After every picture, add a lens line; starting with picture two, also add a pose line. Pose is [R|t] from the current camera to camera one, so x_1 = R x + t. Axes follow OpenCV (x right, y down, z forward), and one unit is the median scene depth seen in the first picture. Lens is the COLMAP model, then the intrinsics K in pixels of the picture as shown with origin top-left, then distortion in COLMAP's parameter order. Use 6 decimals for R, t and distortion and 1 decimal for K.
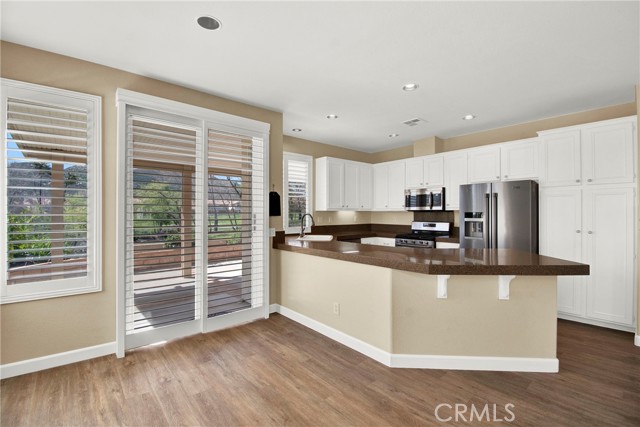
lens RADIAL K [[288.0, 0, 320.5], [0, 288.0, 212.2], [0, 0, 1]] dist [0.006901, -0.008832]
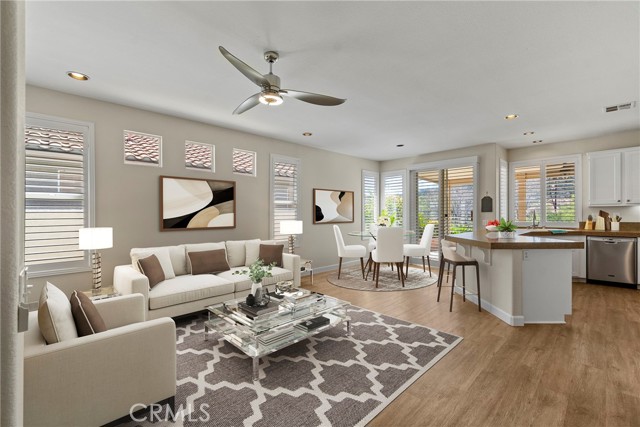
lens RADIAL K [[288.0, 0, 318.1], [0, 288.0, 214.5], [0, 0, 1]] dist [0.006901, -0.008832]
pose [[0.055898, 0.001598, -0.998435, 1.242229], [0.014151, 0.999897, 0.002393, 0.008254], [0.998336, -0.014263, 0.055870, 0.003932]]
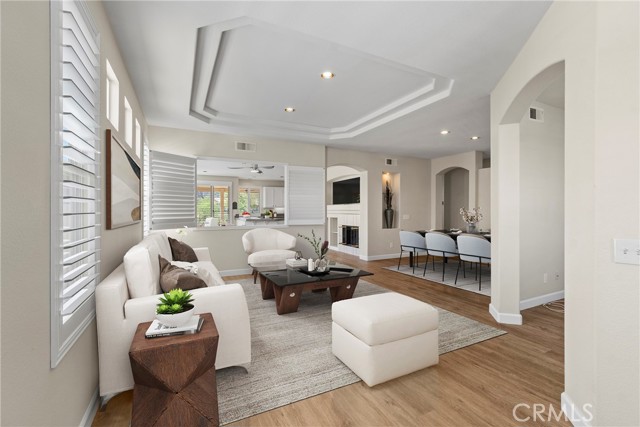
lens RADIAL K [[288.0, 0, 319.5], [0, 288.0, 210.4], [0, 0, 1]] dist [0.006901, -0.008832]
pose [[0.969098, -0.000176, -0.246674, 1.434597], [0.001423, 0.999987, 0.004877, 0.009449], [0.246670, -0.005078, 0.969086, -1.744700]]
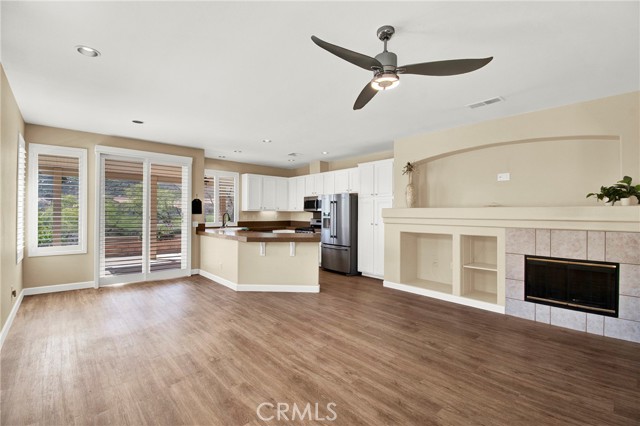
lens RADIAL K [[288.0, 0, 324.0], [0, 288.0, 212.4], [0, 0, 1]] dist [0.006901, -0.008832]
pose [[0.999491, 0.005274, 0.031450, 0.462607], [-0.005327, 0.999985, 0.001607, -0.002475], [-0.031441, -0.001773, 0.999504, -0.587699]]
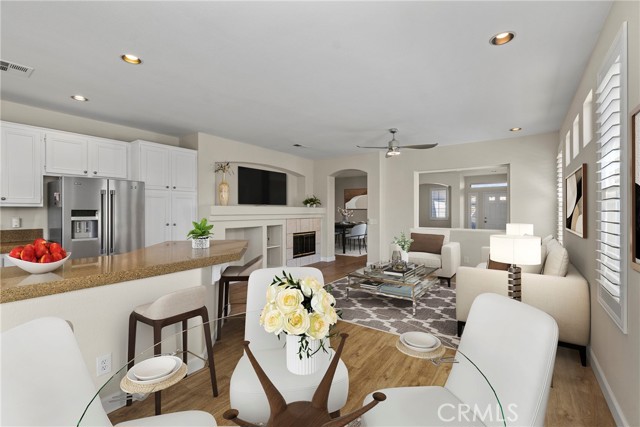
lens RADIAL K [[288.0, 0, 316.2], [0, 288.0, 210.6], [0, 0, 1]] dist [0.006901, -0.008832]
pose [[-0.210759, -0.001346, 0.977537, -0.699997], [-0.006435, 0.999979, -0.000010, -0.001292], [-0.977517, -0.006292, -0.210763, 0.730734]]
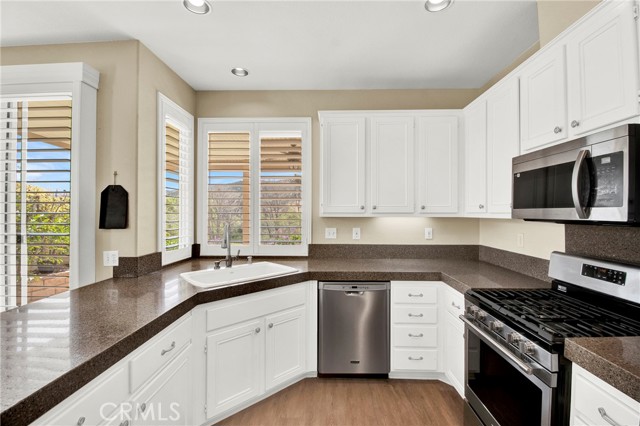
lens RADIAL K [[288.0, 0, 322.7], [0, 288.0, 211.0], [0, 0, 1]] dist [0.006901, -0.008832]
pose [[0.736922, -0.001709, -0.675976, 0.474675], [-0.000364, 0.999996, -0.002925, -0.018840], [0.675978, 0.002402, 0.736918, 0.797143]]
